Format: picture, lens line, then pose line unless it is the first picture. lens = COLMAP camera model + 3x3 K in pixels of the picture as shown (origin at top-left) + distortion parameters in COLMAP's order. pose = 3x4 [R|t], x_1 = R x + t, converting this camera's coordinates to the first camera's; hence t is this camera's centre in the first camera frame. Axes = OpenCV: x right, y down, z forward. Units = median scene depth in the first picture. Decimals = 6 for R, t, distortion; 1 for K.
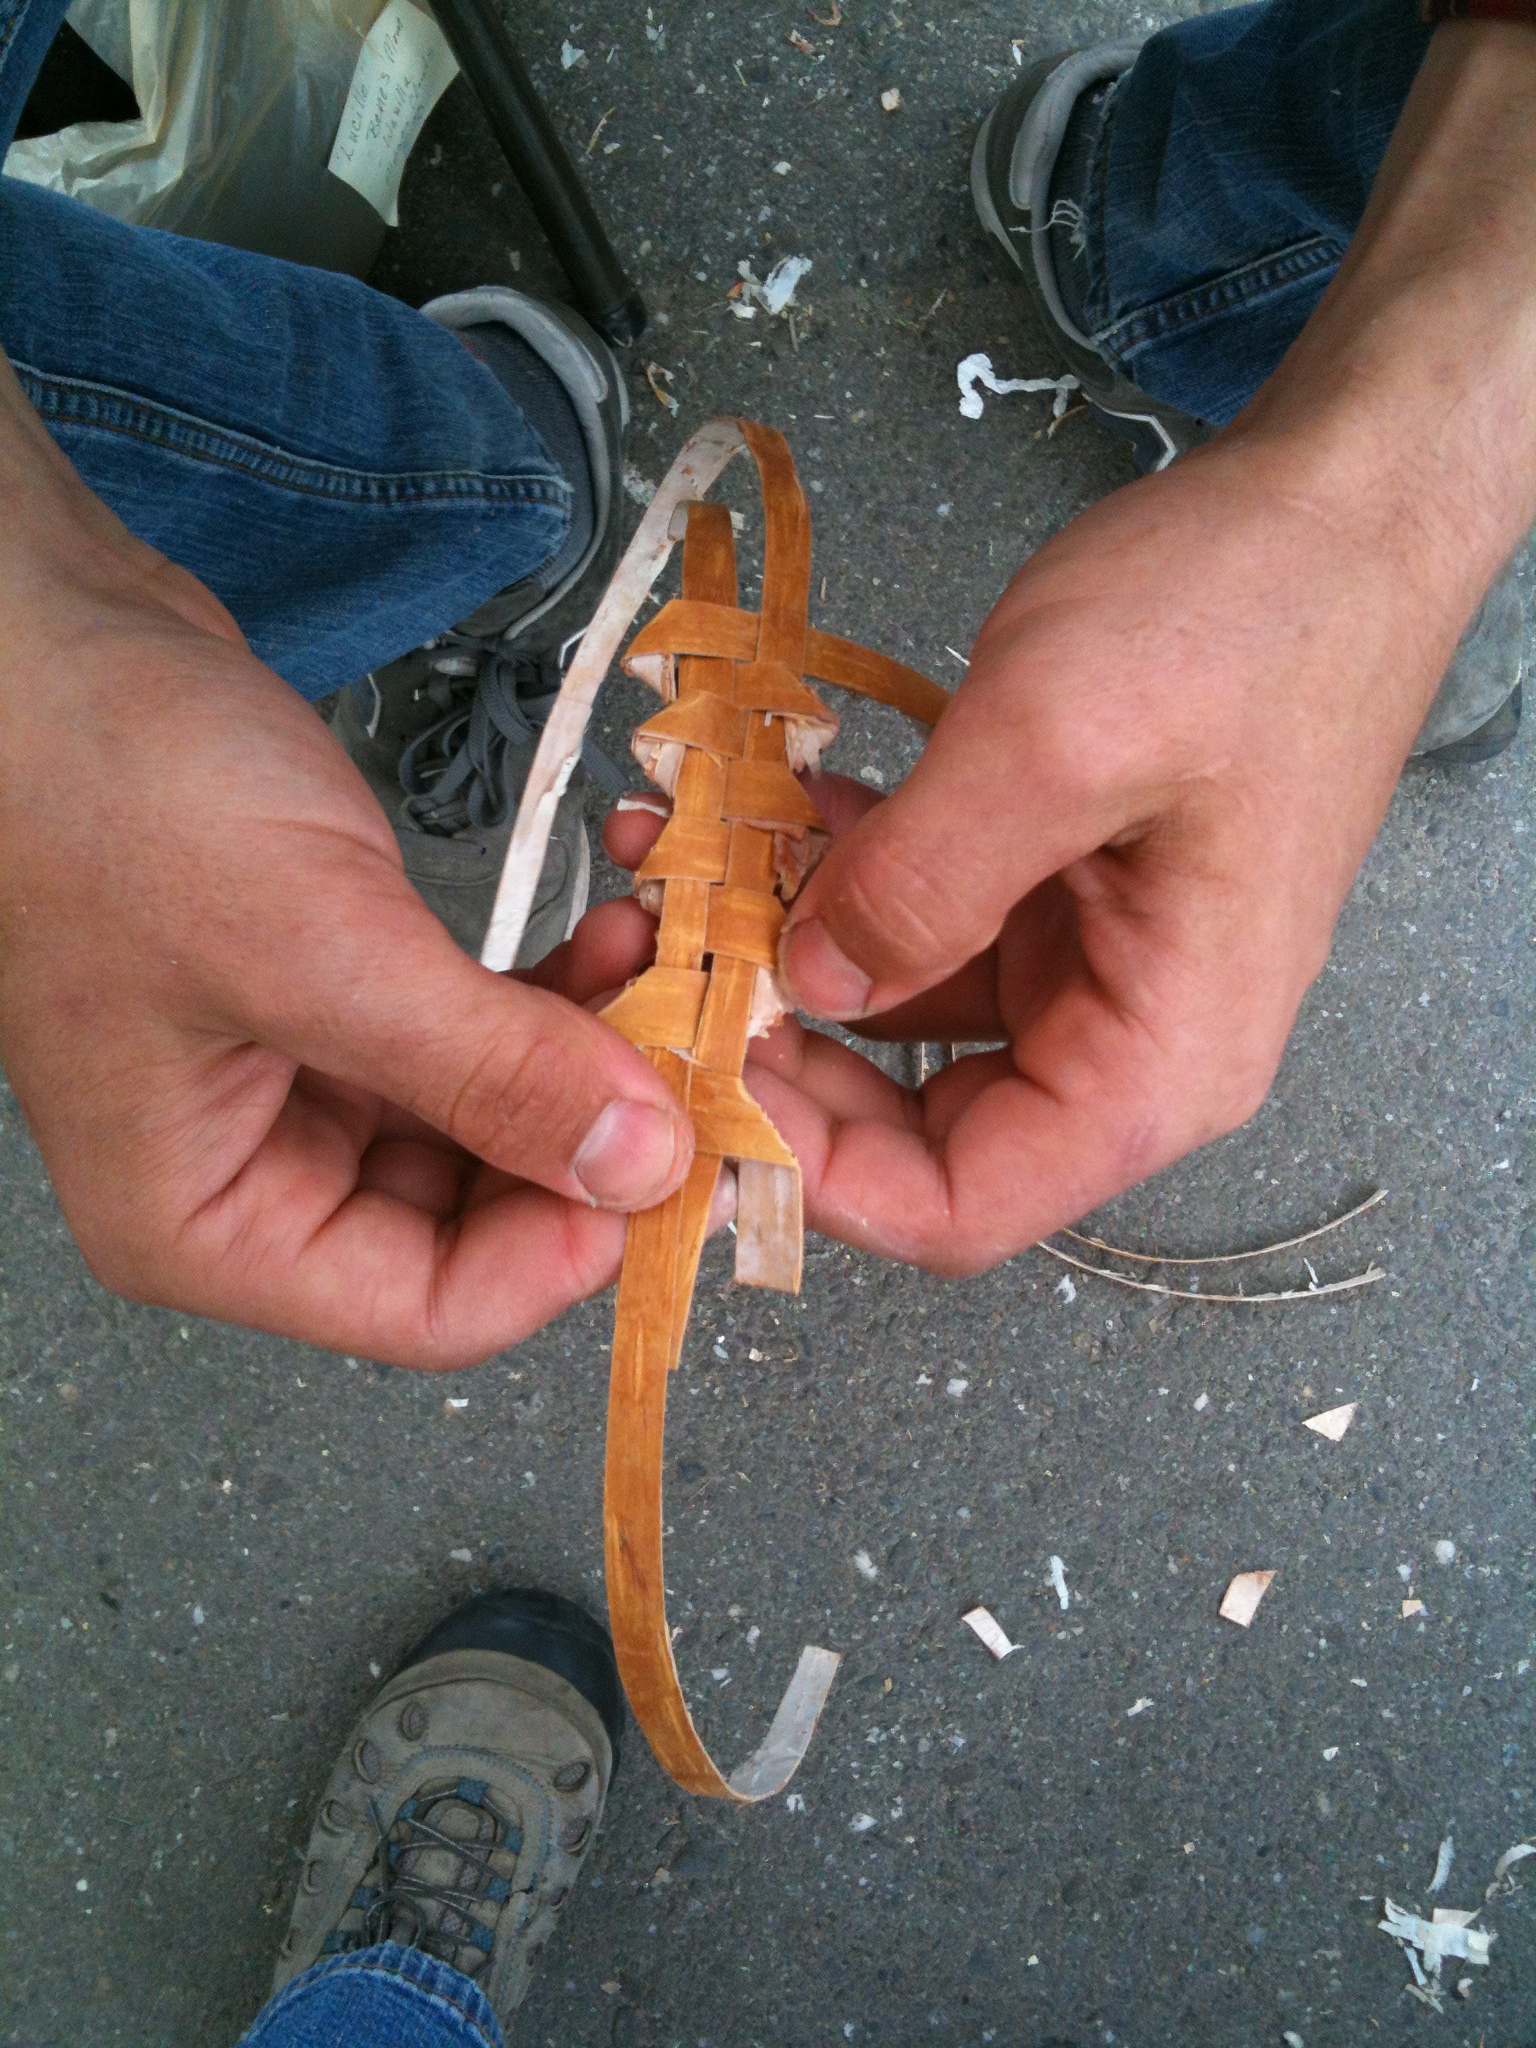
lens RADIAL K [[1966.9, 0, 783.0], [0, 1966.9, 1013.2], [0, 0, 1]] dist [0.105756, -0.291803]
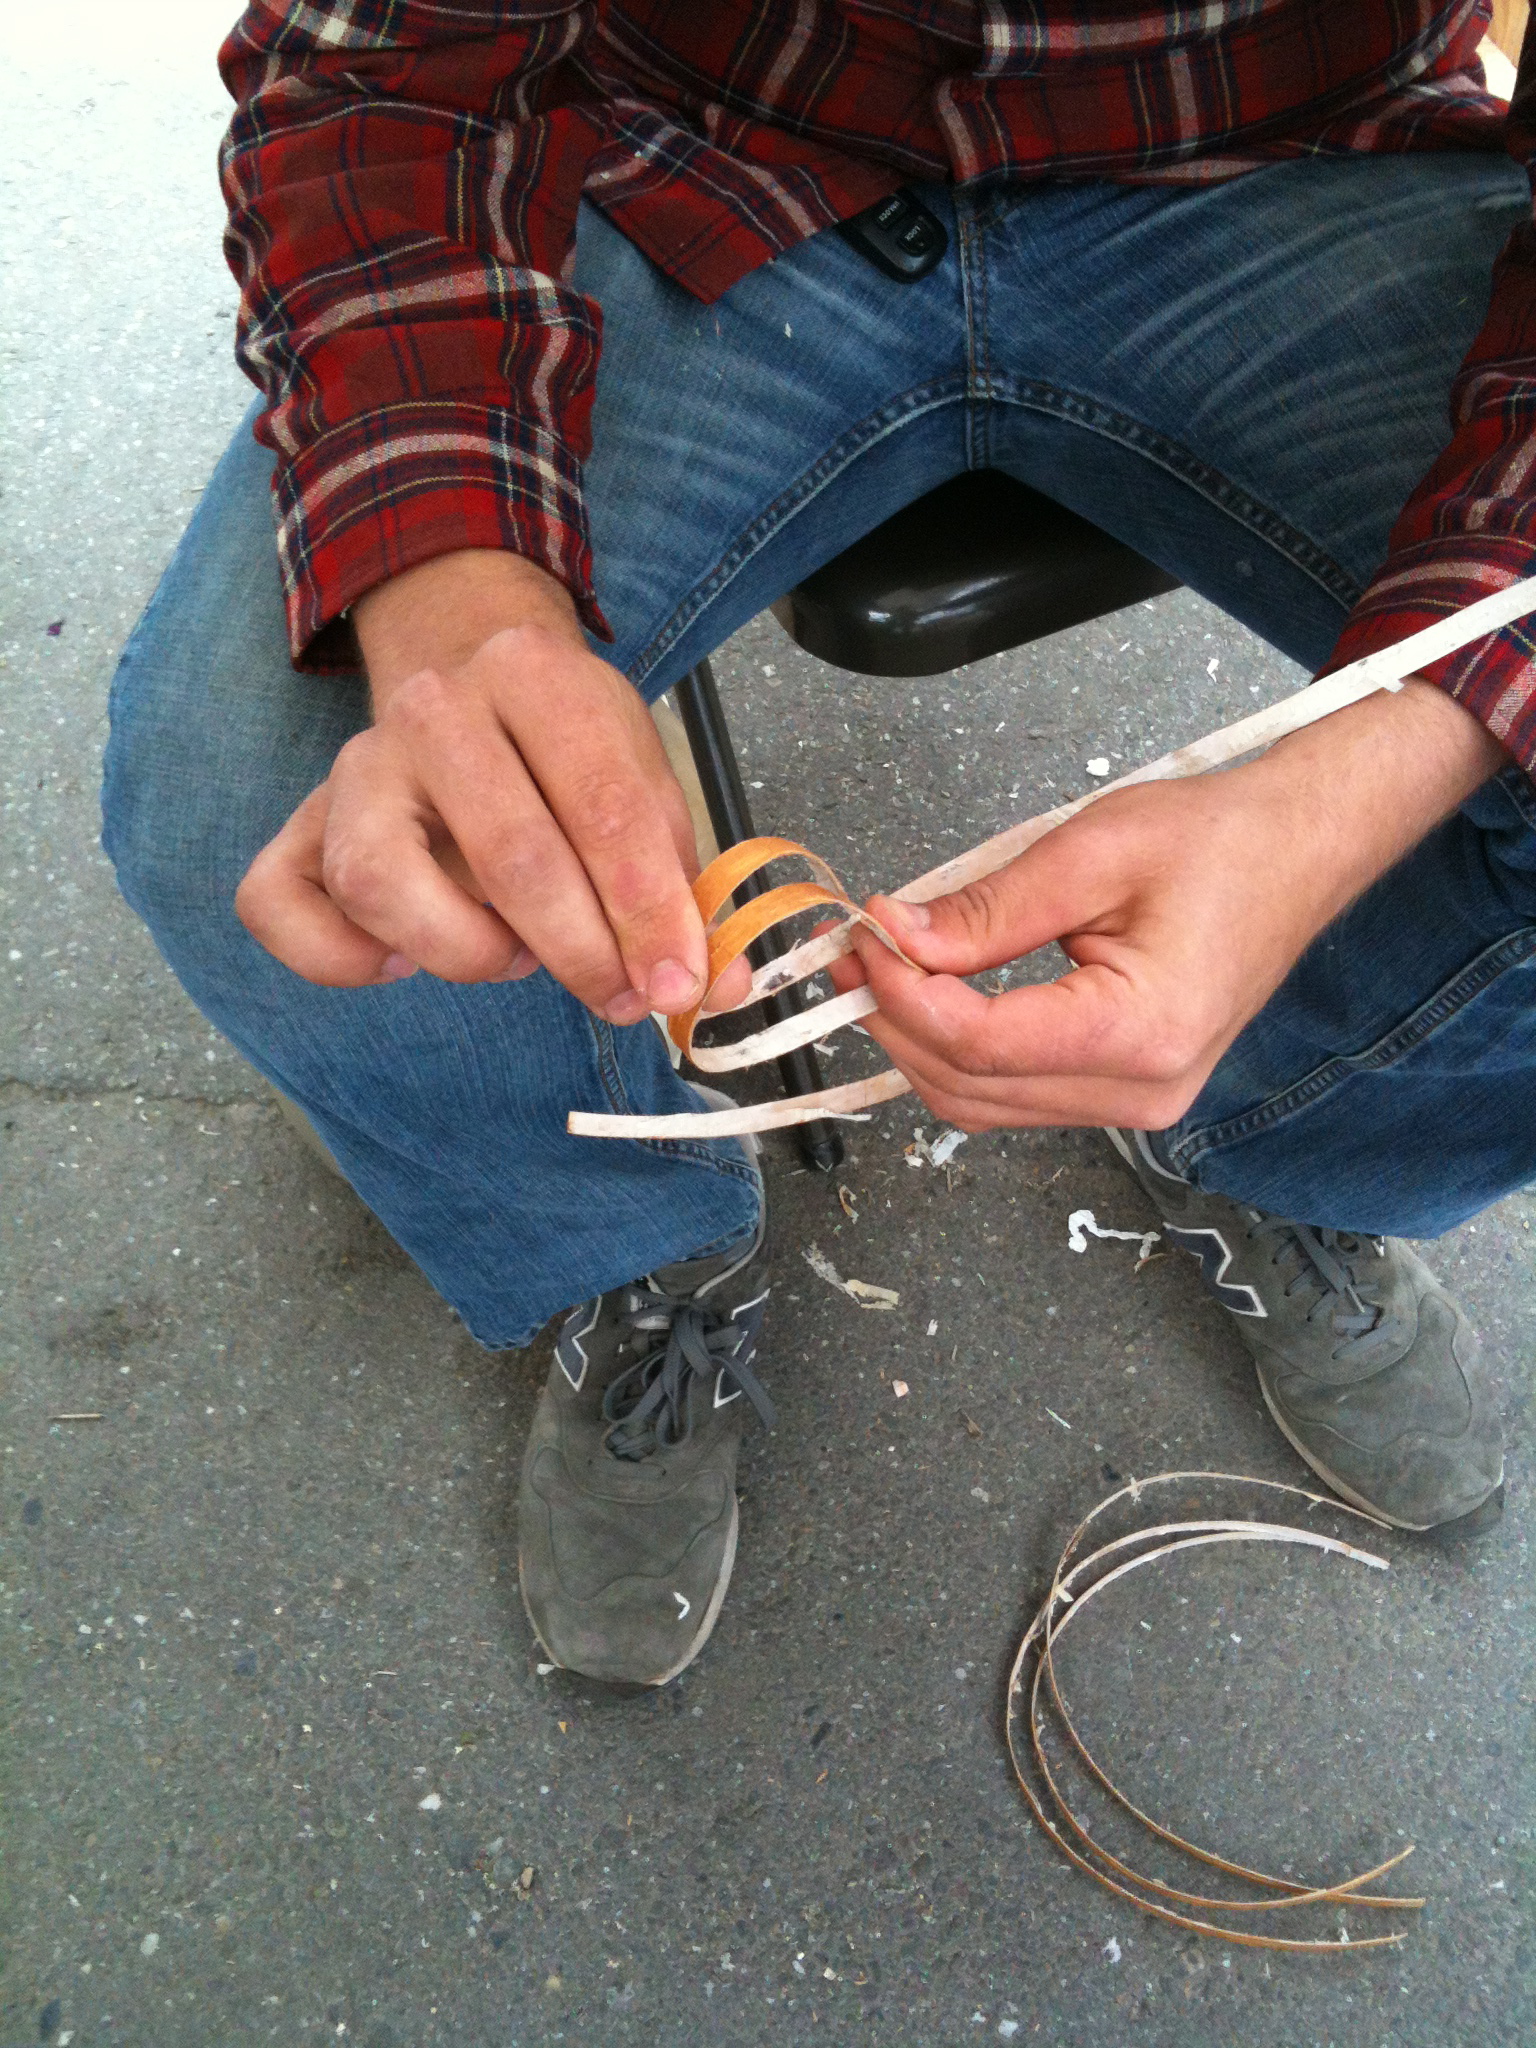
lens RADIAL K [[1785.7, 0, 776.6], [0, 1785.7, 1022.2], [0, 0, 1]] dist [0.062899, -0.156416]
pose [[0.988511, 0.122722, -0.088235, -0.019624], [-0.150131, 0.864835, -0.479084, 0.194884], [0.017515, 0.486827, 0.873323, -0.146872]]
